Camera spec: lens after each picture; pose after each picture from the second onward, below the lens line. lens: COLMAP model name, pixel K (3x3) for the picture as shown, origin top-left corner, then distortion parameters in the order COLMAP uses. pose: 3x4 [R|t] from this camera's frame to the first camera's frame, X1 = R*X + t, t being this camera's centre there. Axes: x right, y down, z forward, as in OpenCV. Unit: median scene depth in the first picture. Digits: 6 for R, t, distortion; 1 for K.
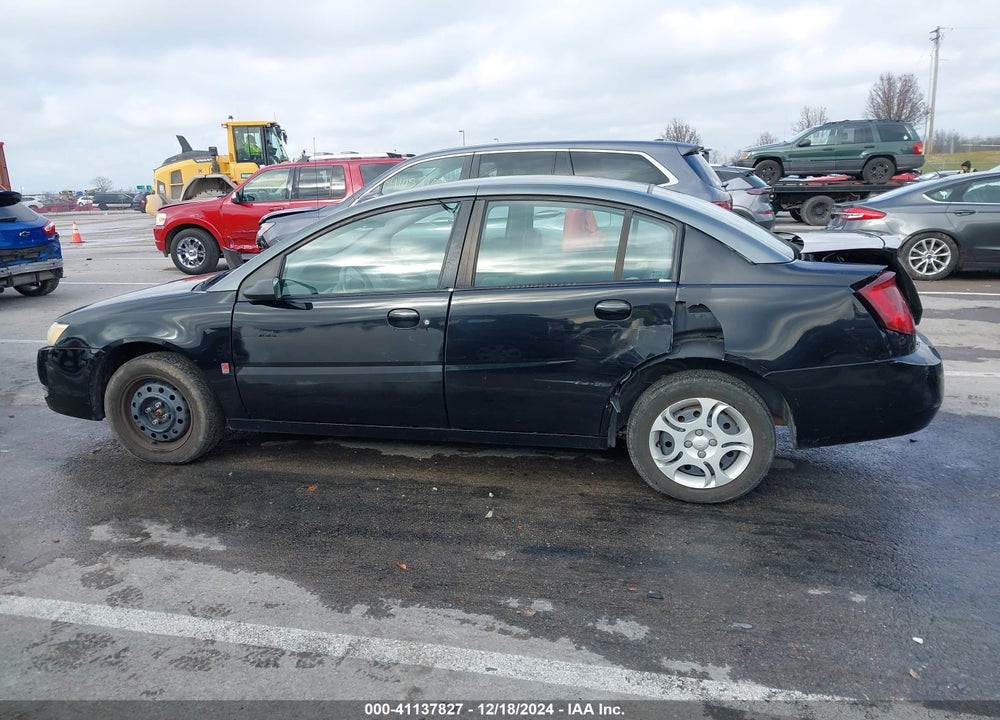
lens RADIAL K [[769.9, 0, 474.3], [0, 769.9, 377.6], [0, 0, 1]] dist [0.057132, -0.074588]
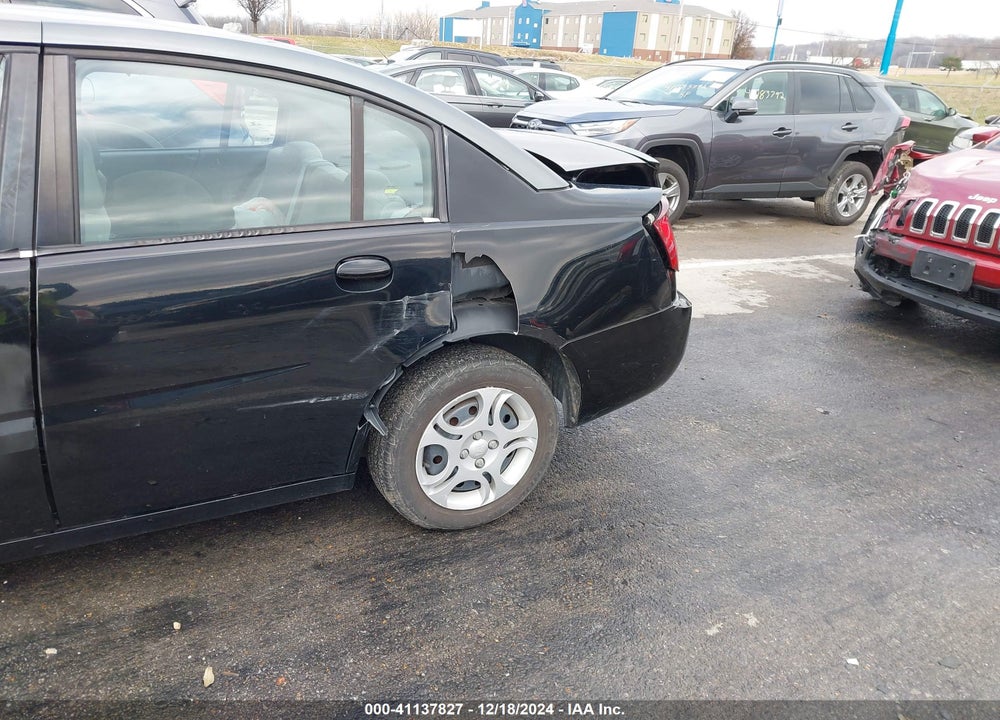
lens RADIAL K [[769.9, 0, 474.3], [0, 769.9, 377.6], [0, 0, 1]] dist [0.057132, -0.074588]
pose [[0.726706, -0.187451, 0.660879, -0.161699], [0.084781, 0.979168, 0.184504, -0.107852], [-0.681697, -0.078050, 0.727460, 0.486465]]
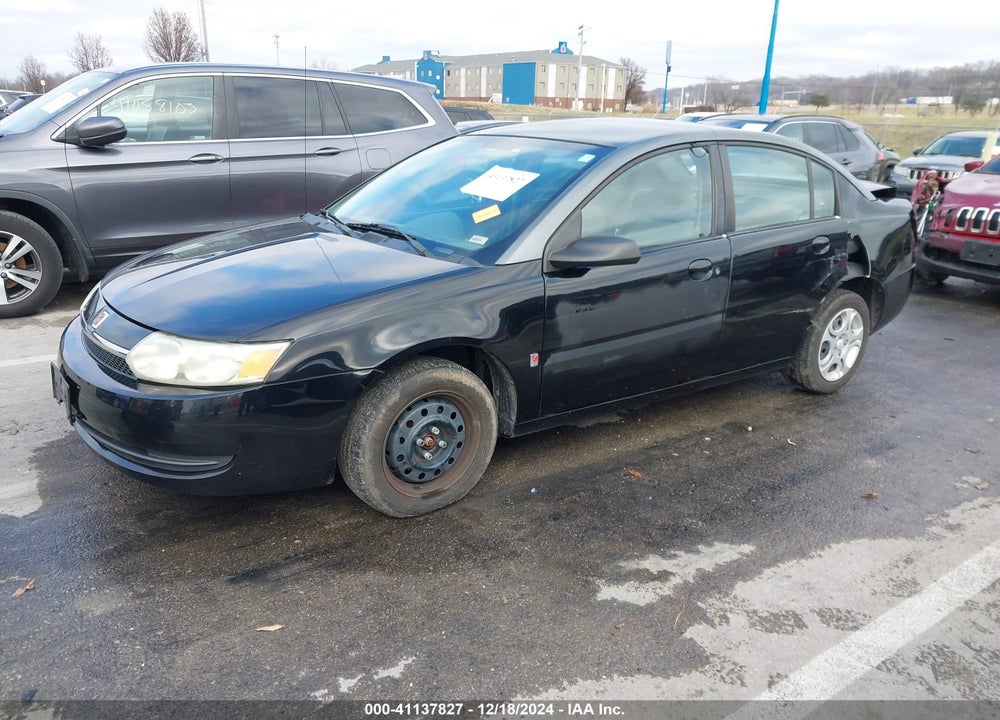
lens RADIAL K [[771.2, 0, 447.7], [0, 771.2, 394.4], [0, 0, 1]] dist [0.042411, -0.053237]
pose [[0.646611, -0.211125, 0.733021, -1.080289], [0.137332, 0.977454, 0.160383, -0.129697], [-0.750356, -0.003038, 0.661027, 0.623553]]
